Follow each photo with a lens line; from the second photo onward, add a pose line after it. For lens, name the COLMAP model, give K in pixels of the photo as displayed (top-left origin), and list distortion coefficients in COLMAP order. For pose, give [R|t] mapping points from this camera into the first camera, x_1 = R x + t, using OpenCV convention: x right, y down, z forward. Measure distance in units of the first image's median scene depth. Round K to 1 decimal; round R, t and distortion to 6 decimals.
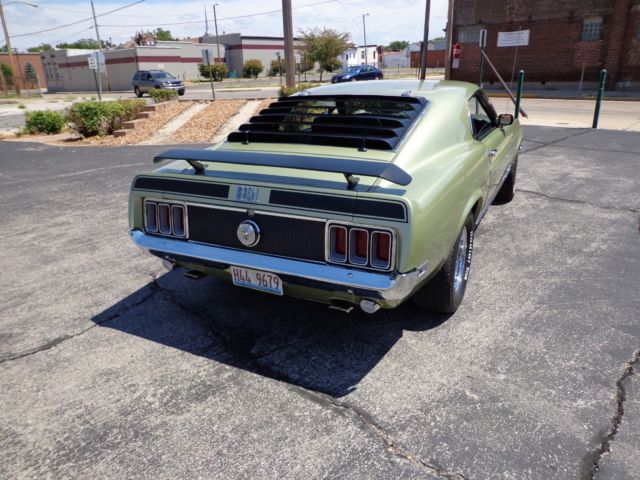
lens RADIAL K [[472.9, 0, 316.9], [0, 472.9, 239.8], [0, 0, 1]] dist [0.006189, -0.007688]
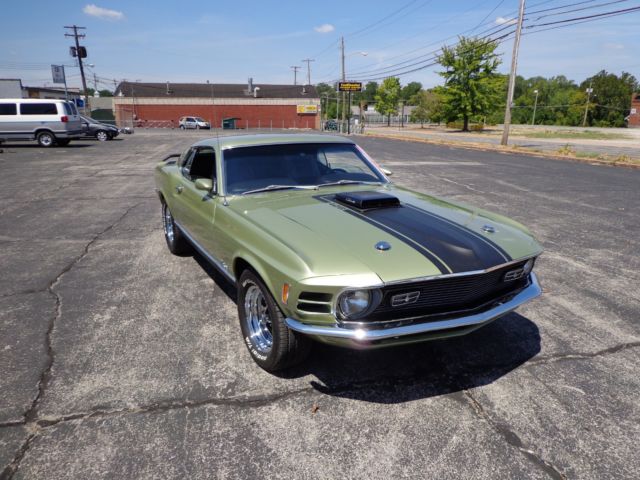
lens RADIAL K [[472.3, 0, 321.5], [0, 472.3, 238.6], [0, 0, 1]] dist [0.001853, 0.003971]
pose [[-0.567028, 0.240920, -0.787678, 1.272532], [-0.262281, 0.853687, 0.449919, -0.796536], [0.780825, 0.461710, -0.420876, 2.014864]]
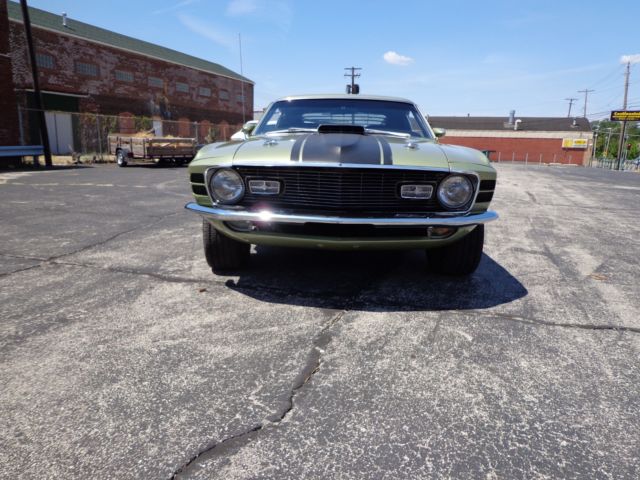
lens RADIAL K [[470.2, 0, 320.0], [0, 470.2, 240.0], [0, 0, 1]] dist [0.005201, 0.000186]
pose [[-0.908275, 0.091977, -0.408139, 0.883747], [-0.137072, 0.856270, 0.498008, -0.737907], [0.395282, 0.508273, -0.765121, 2.494493]]
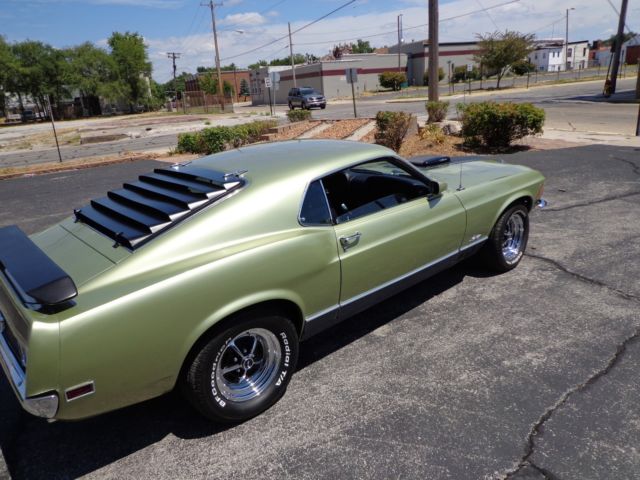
lens RADIAL K [[470.2, 0, 320.0], [0, 470.2, 240.0], [0, 0, 1]] dist [0.005201, 0.000186]
pose [[0.927375, 0.080168, -0.365443, 0.651854], [-0.083395, 0.996492, 0.006971, -0.189379], [0.364720, 0.024012, 0.930808, 0.191755]]
